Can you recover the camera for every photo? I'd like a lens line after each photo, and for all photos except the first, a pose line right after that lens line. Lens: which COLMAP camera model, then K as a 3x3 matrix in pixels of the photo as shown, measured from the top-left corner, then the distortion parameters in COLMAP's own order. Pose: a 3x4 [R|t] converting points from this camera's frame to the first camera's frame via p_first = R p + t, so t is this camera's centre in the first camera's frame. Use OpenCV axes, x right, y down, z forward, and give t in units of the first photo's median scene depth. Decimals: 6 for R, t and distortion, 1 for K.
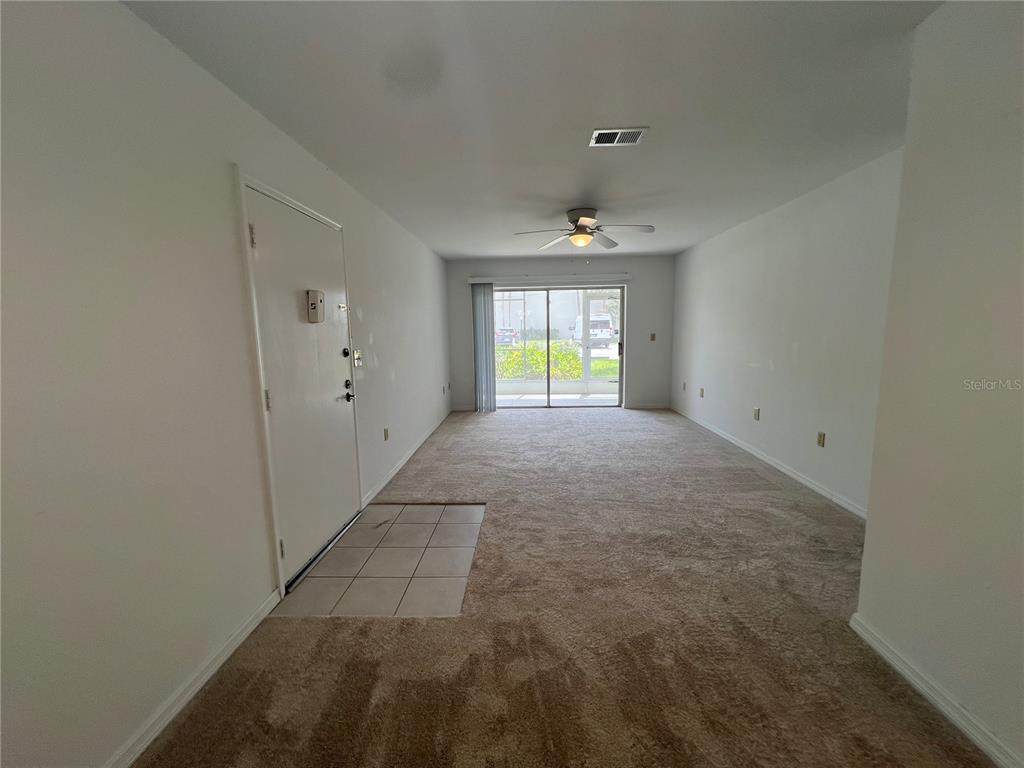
lens RADIAL K [[413.2, 0, 512.0], [0, 413.2, 384.0], [0, 0, 1]] dist [-0.000171, -0.000009]
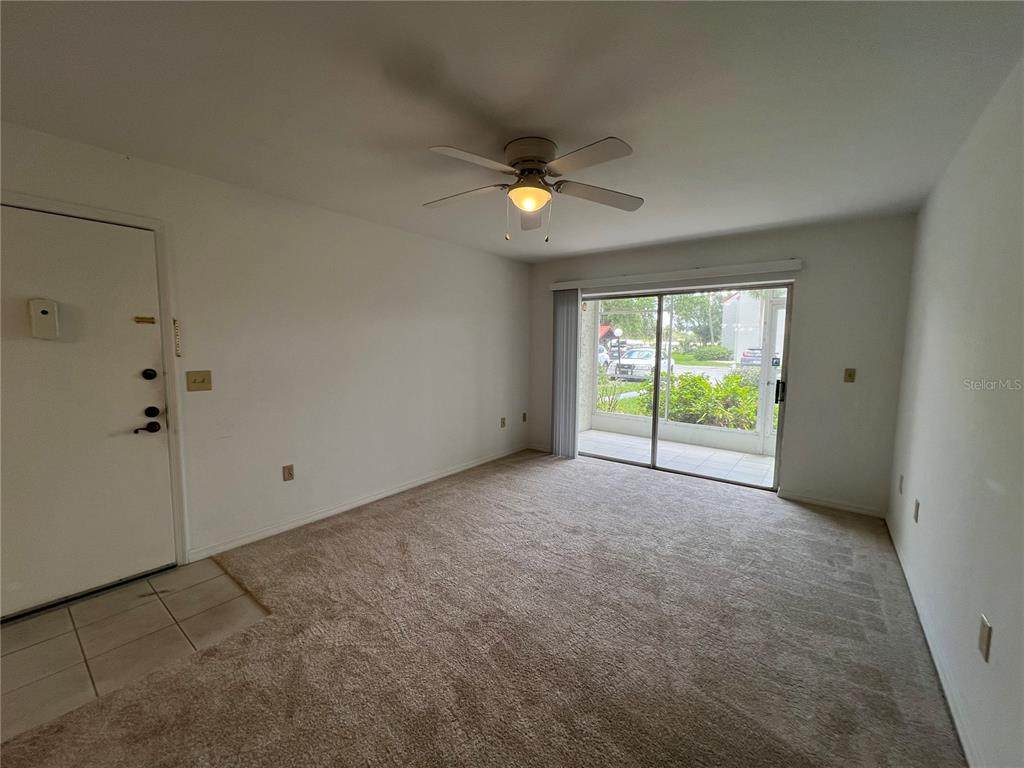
lens RADIAL K [[411.6, 0, 512.0], [0, 411.6, 384.0], [0, 0, 1]] dist [0.000188, 0.000013]
pose [[0.811289, 0.079342, -0.579236, 0.300187], [-0.101596, 0.994807, -0.006033, -0.055923], [0.575750, 0.063743, 0.815137, 0.331204]]
